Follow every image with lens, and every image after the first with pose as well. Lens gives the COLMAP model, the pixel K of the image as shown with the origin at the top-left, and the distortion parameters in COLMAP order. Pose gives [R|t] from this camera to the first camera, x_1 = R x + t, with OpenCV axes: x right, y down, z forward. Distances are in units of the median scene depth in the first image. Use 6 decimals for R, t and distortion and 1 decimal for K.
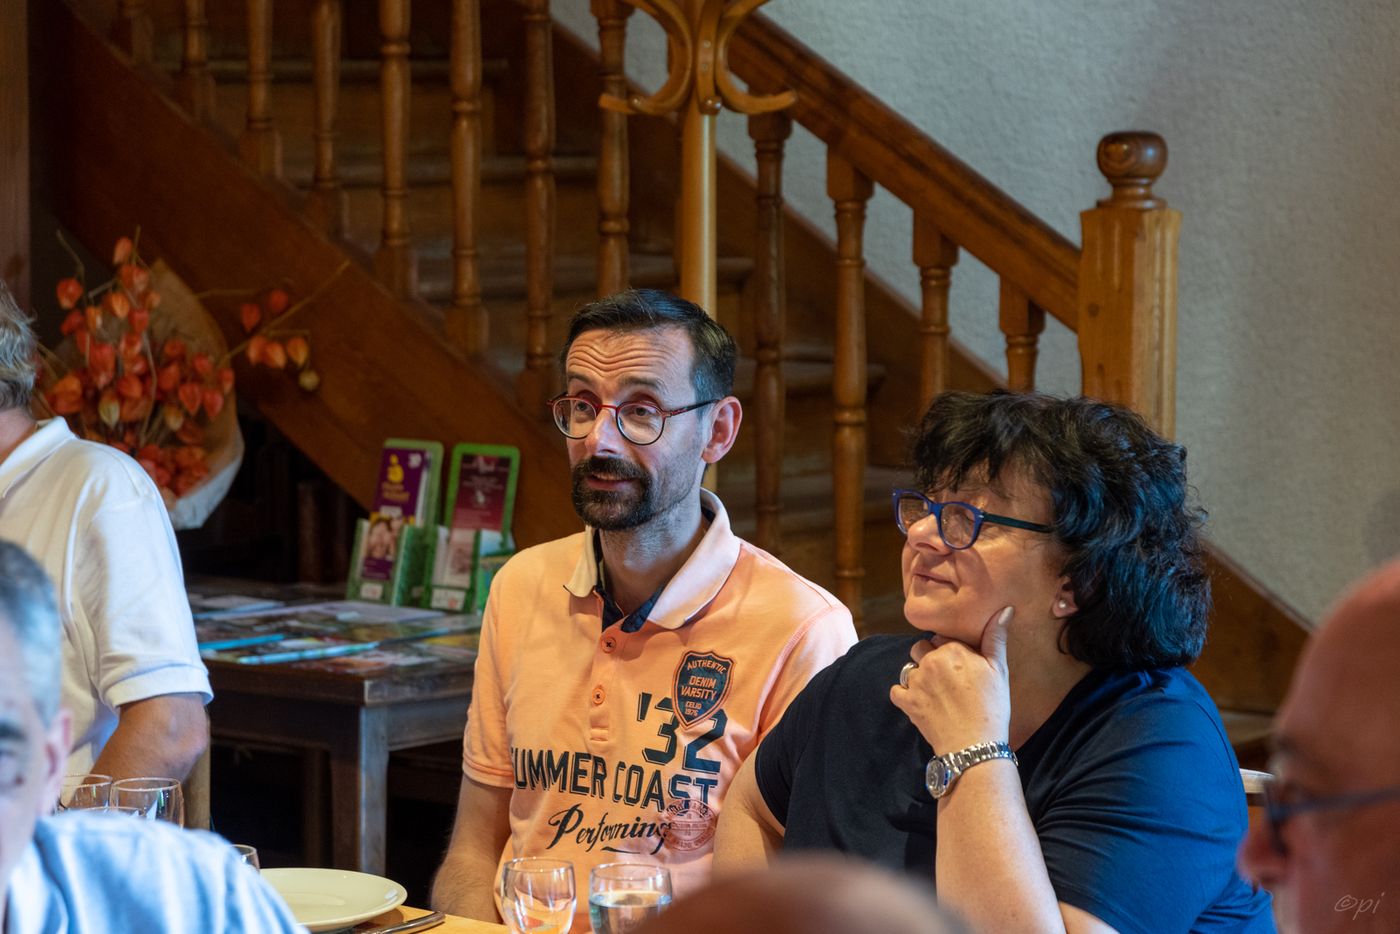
lens RADIAL K [[4242.3, 0, 700.1], [0, 4242.3, 467.4], [0, 0, 1]] dist [-0.026370, 0.000000]
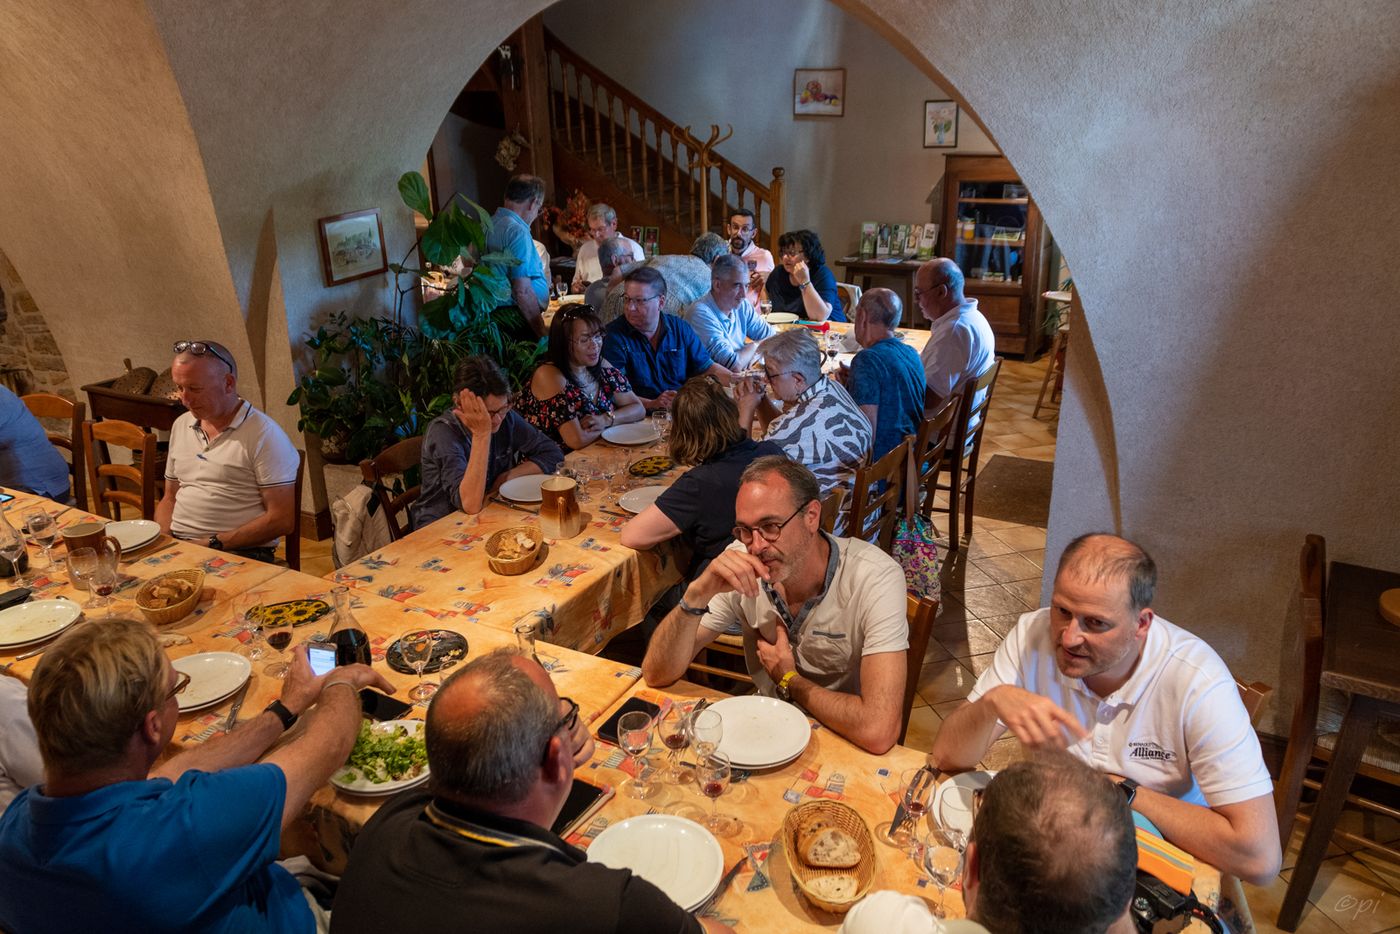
lens RADIAL K [[1011.3, 0, 699.8], [0, 1011.3, 466.6], [0, 0, 1]] dist [-0.001875, 0.000243]
pose [[0.997513, -0.050358, 0.049307, -0.083702], [0.037317, 0.970886, 0.236619, -0.013697], [-0.059787, -0.234191, 0.970351, -0.375102]]
